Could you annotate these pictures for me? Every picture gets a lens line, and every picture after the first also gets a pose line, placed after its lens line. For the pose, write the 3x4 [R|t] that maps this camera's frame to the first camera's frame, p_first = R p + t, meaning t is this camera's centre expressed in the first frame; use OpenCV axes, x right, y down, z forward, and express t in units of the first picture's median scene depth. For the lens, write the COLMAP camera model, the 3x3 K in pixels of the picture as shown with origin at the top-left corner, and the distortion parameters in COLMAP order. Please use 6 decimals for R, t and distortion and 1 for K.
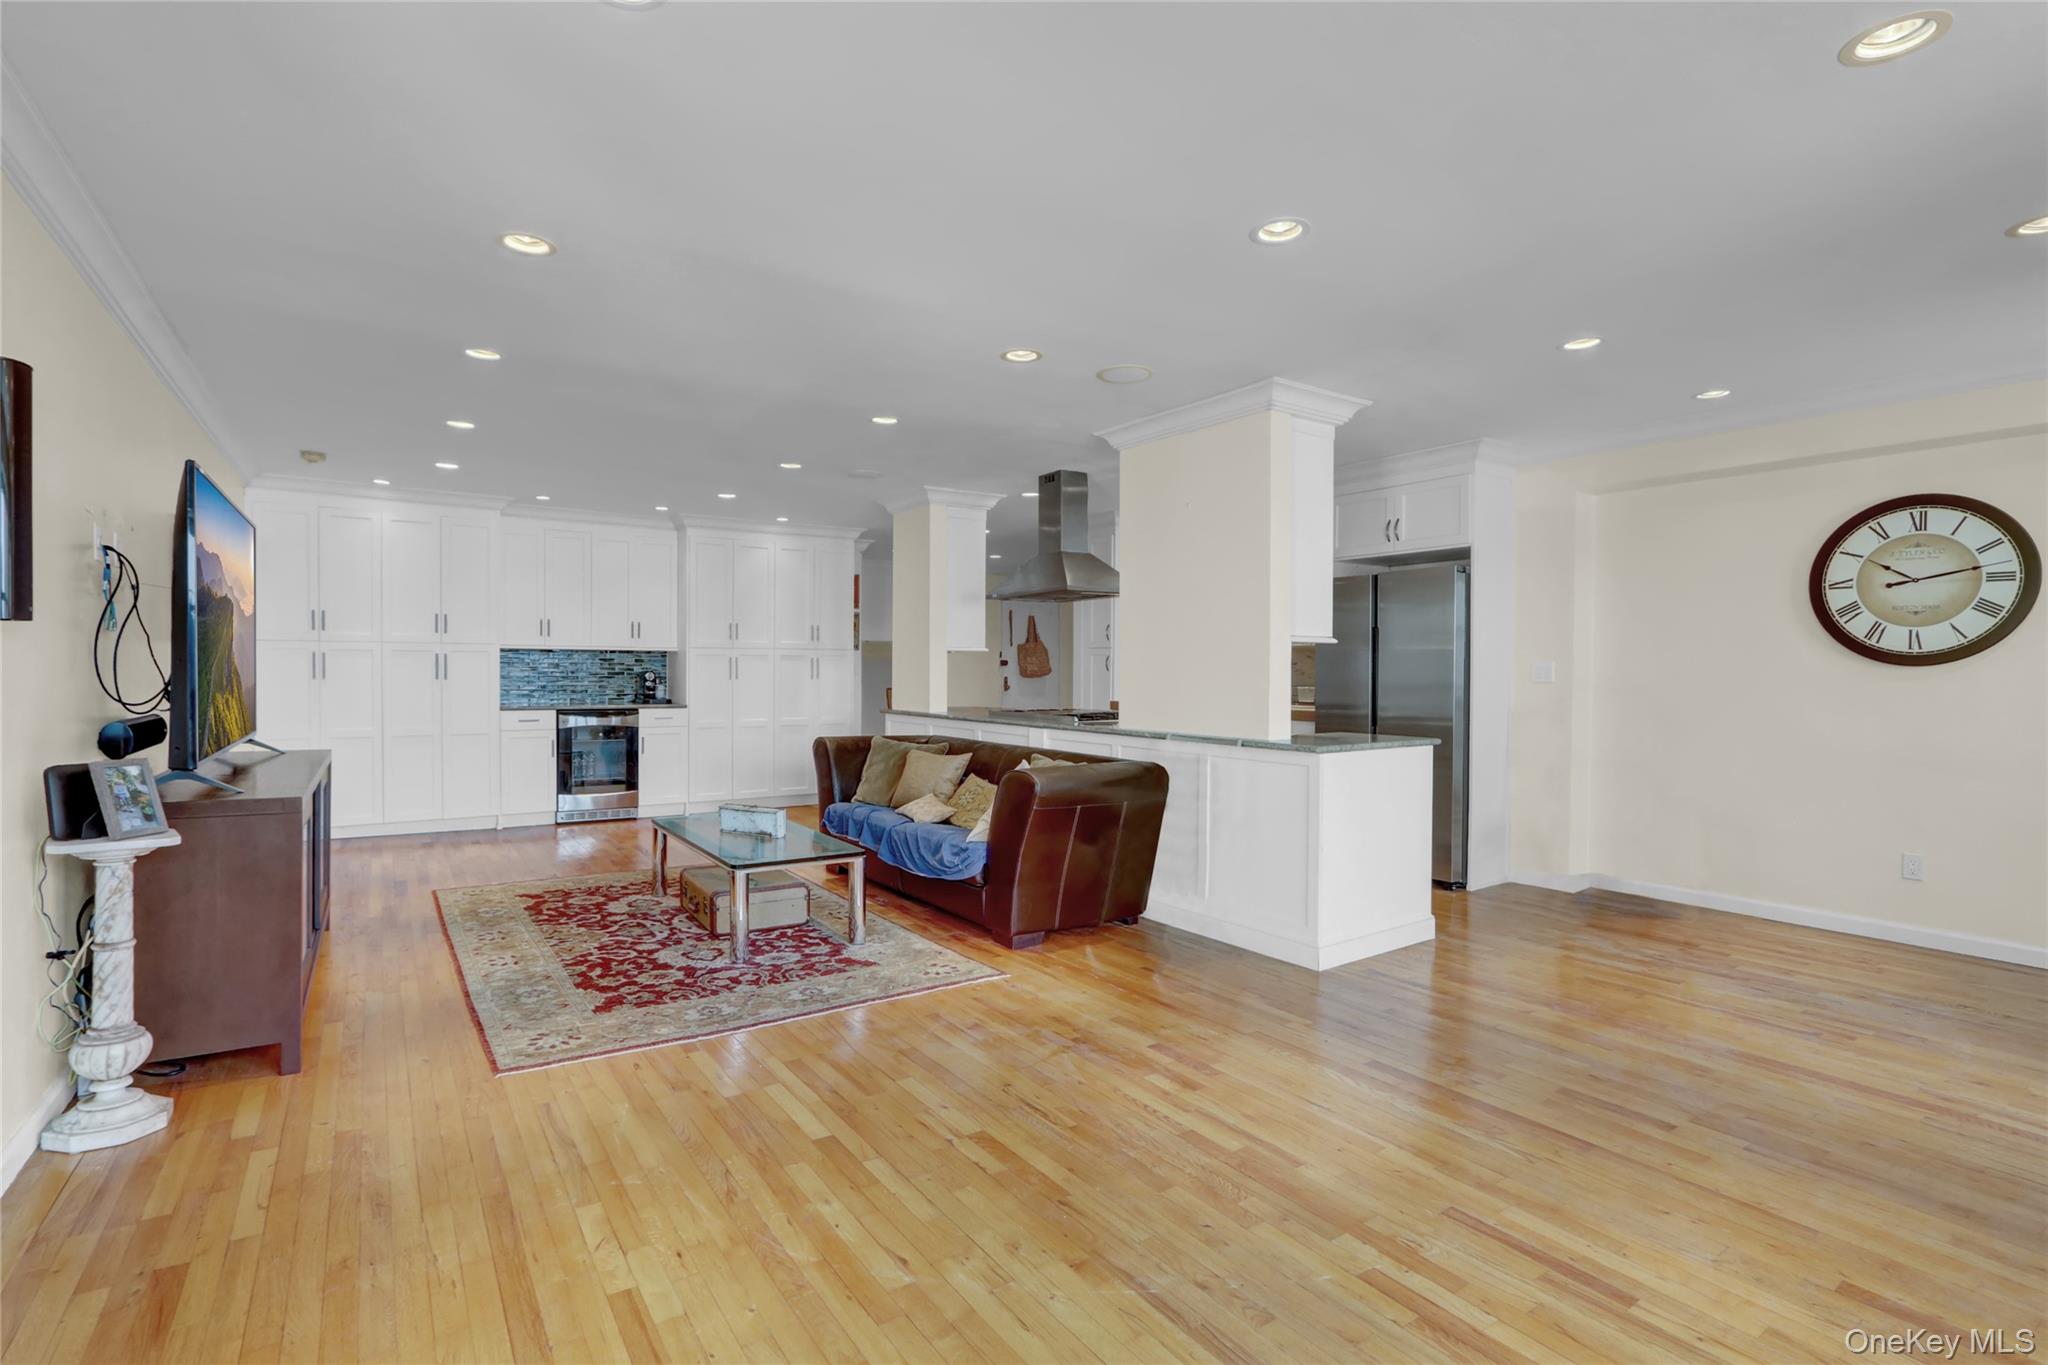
lens RADIAL K [[978.4, 0, 1004.1], [0, 978.4, 678.6], [0, 0, 1]] dist [-0.026955, 0.007194]
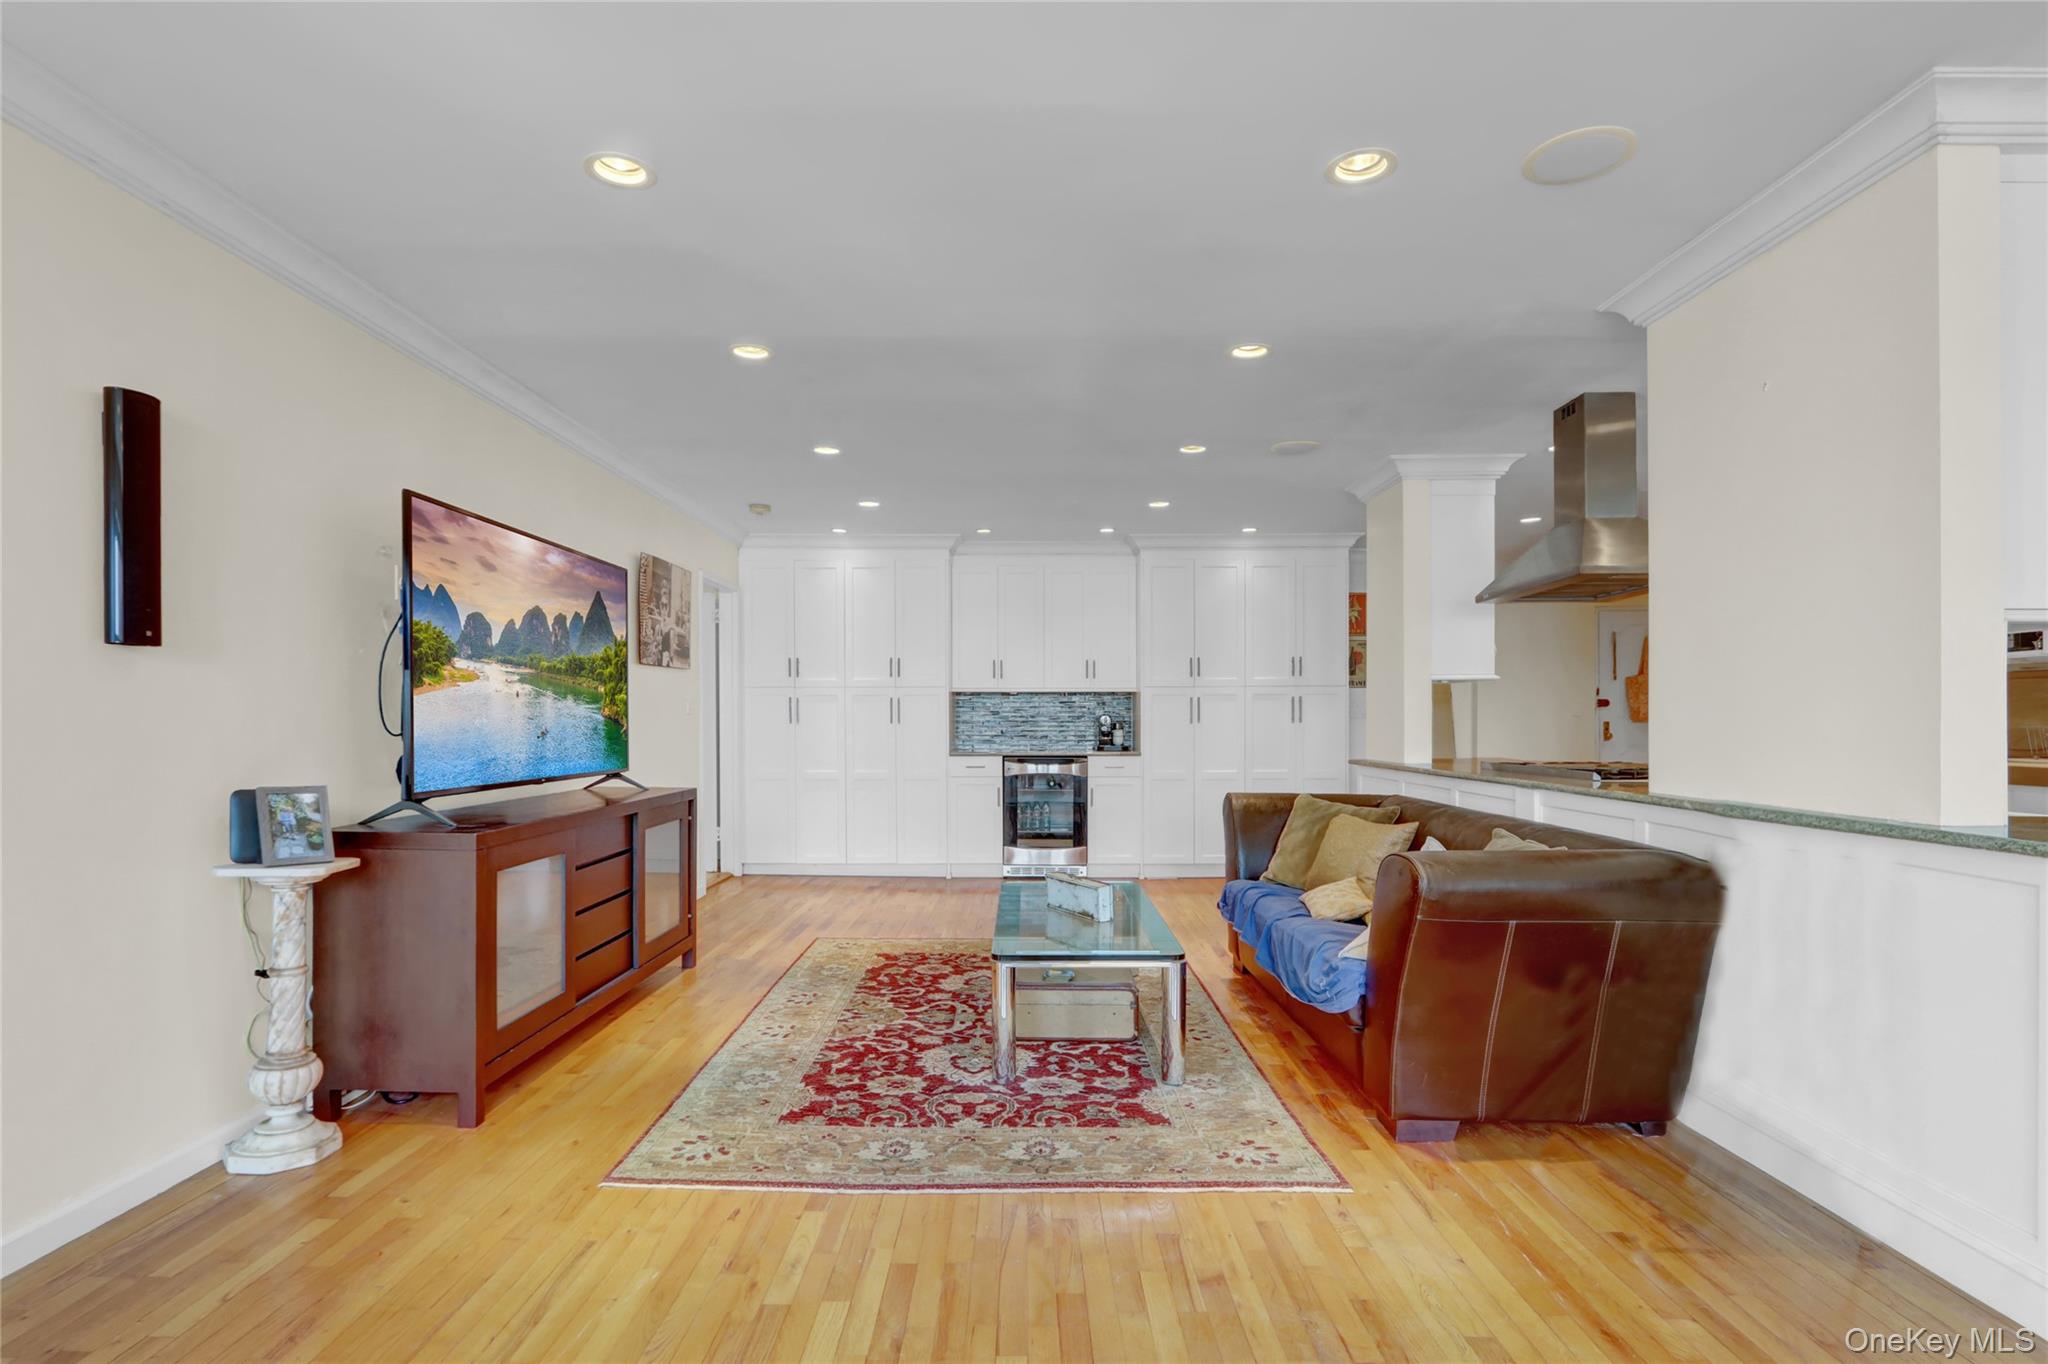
lens RADIAL K [[1021.2, 0, 1000.0], [0, 1021.2, 724.2], [0, 0, 1]] dist [-0.020130, 0.002130]
pose [[0.824230, -0.005278, -0.566231, 0.169103], [0.000761, 0.999966, -0.008214, 0.016961], [0.566255, 0.006339, 0.824206, 0.323915]]
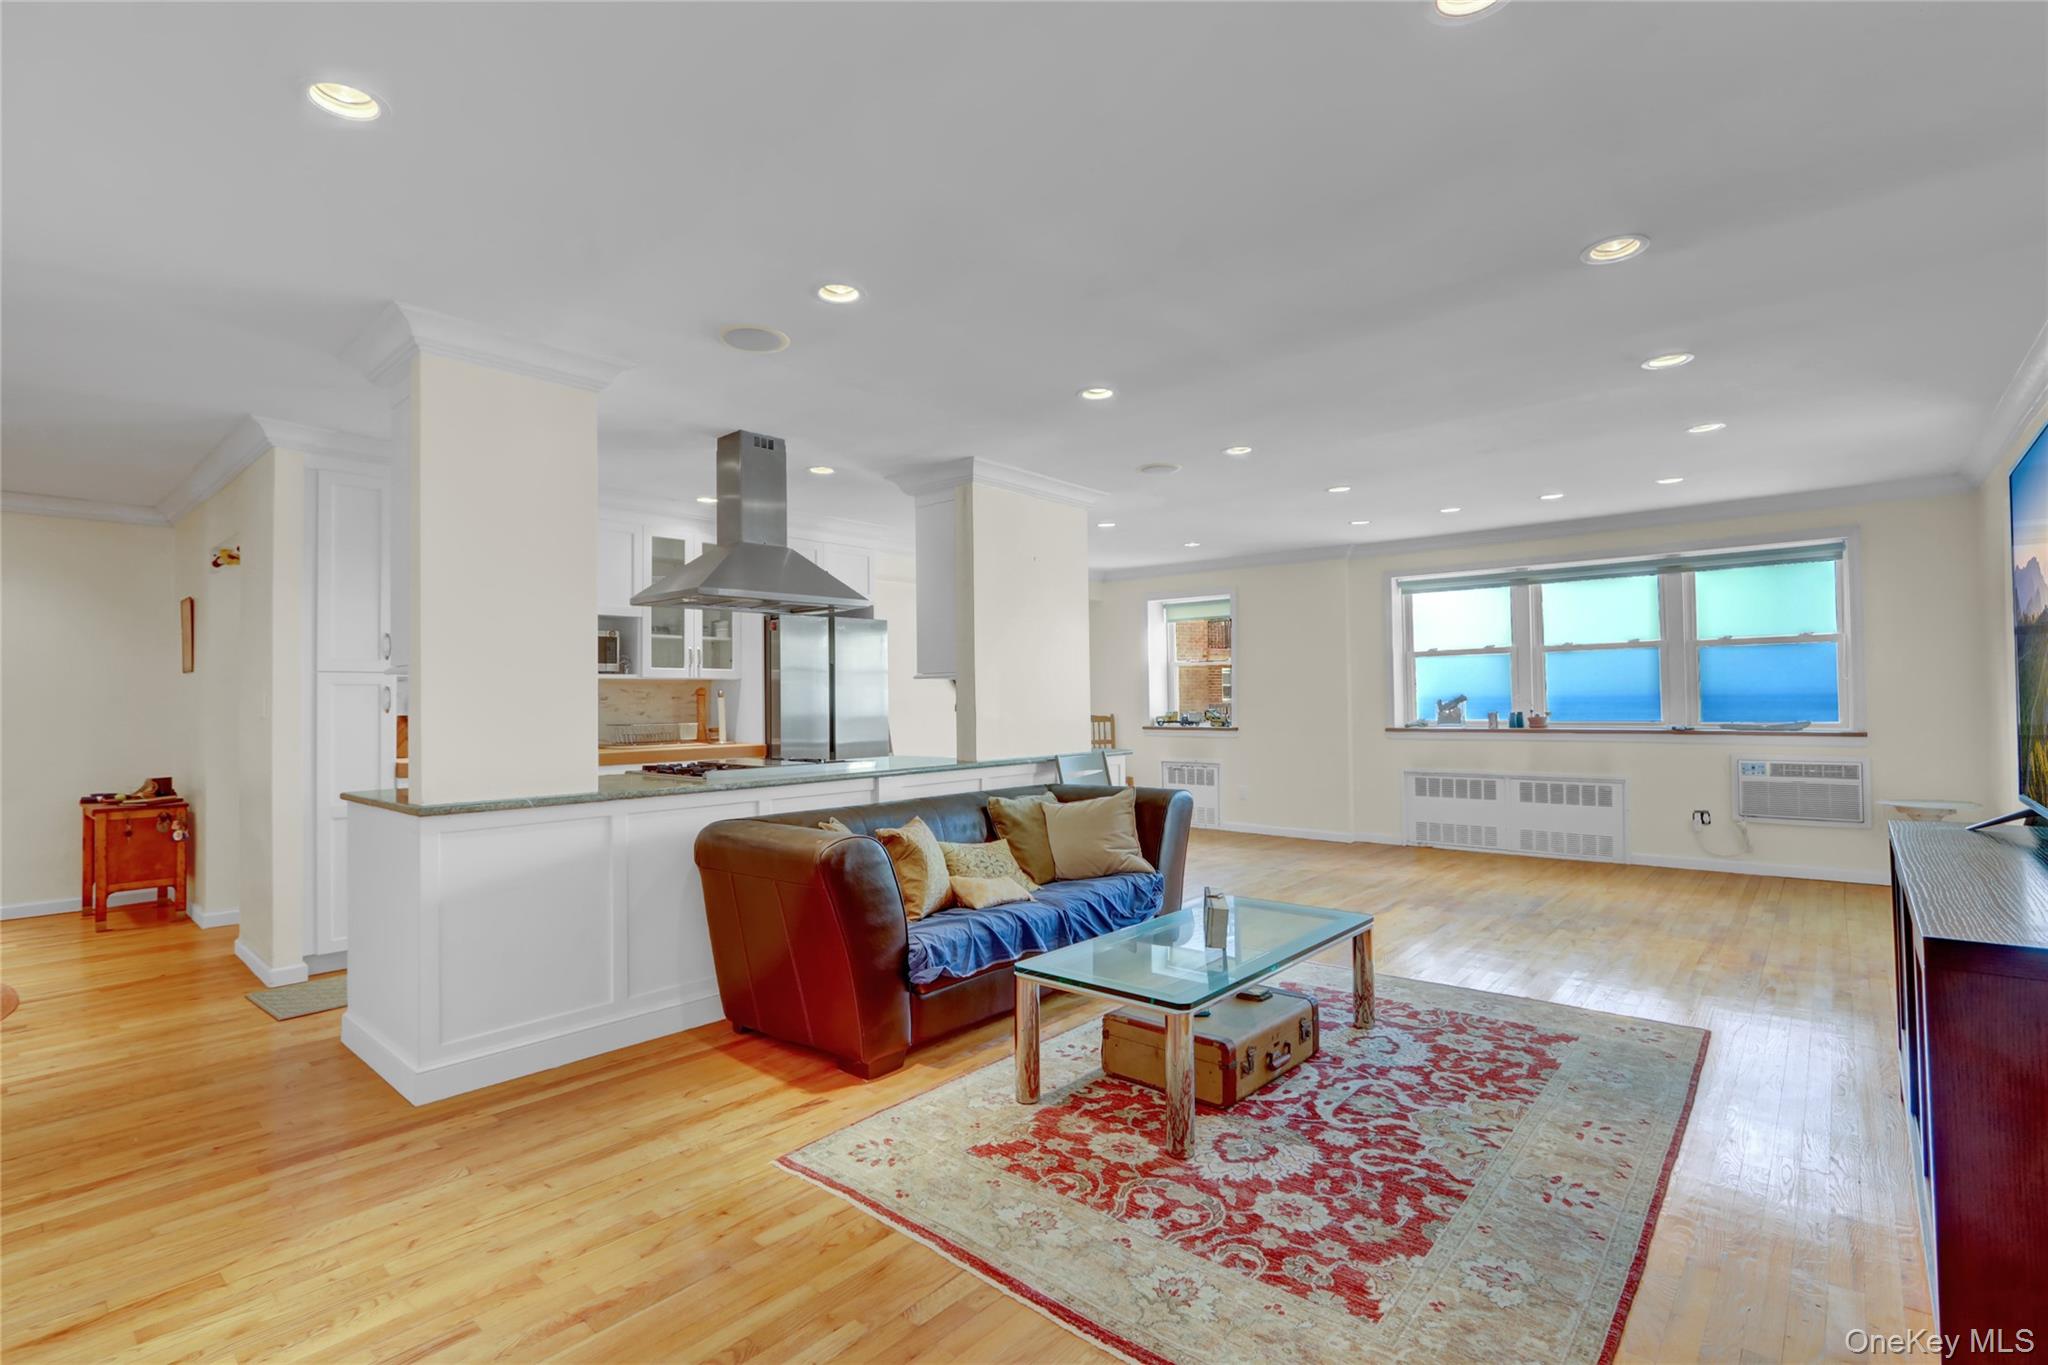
lens RADIAL K [[960.1, 0, 978.9], [0, 960.1, 682.1], [0, 0, 1]] dist [-0.019933, 0.000098]
pose [[-0.255356, 0.016706, 0.966703, -0.981719], [0.020938, 0.999712, -0.011745, -0.022124], [-0.966620, 0.017242, -0.255632, 1.482407]]
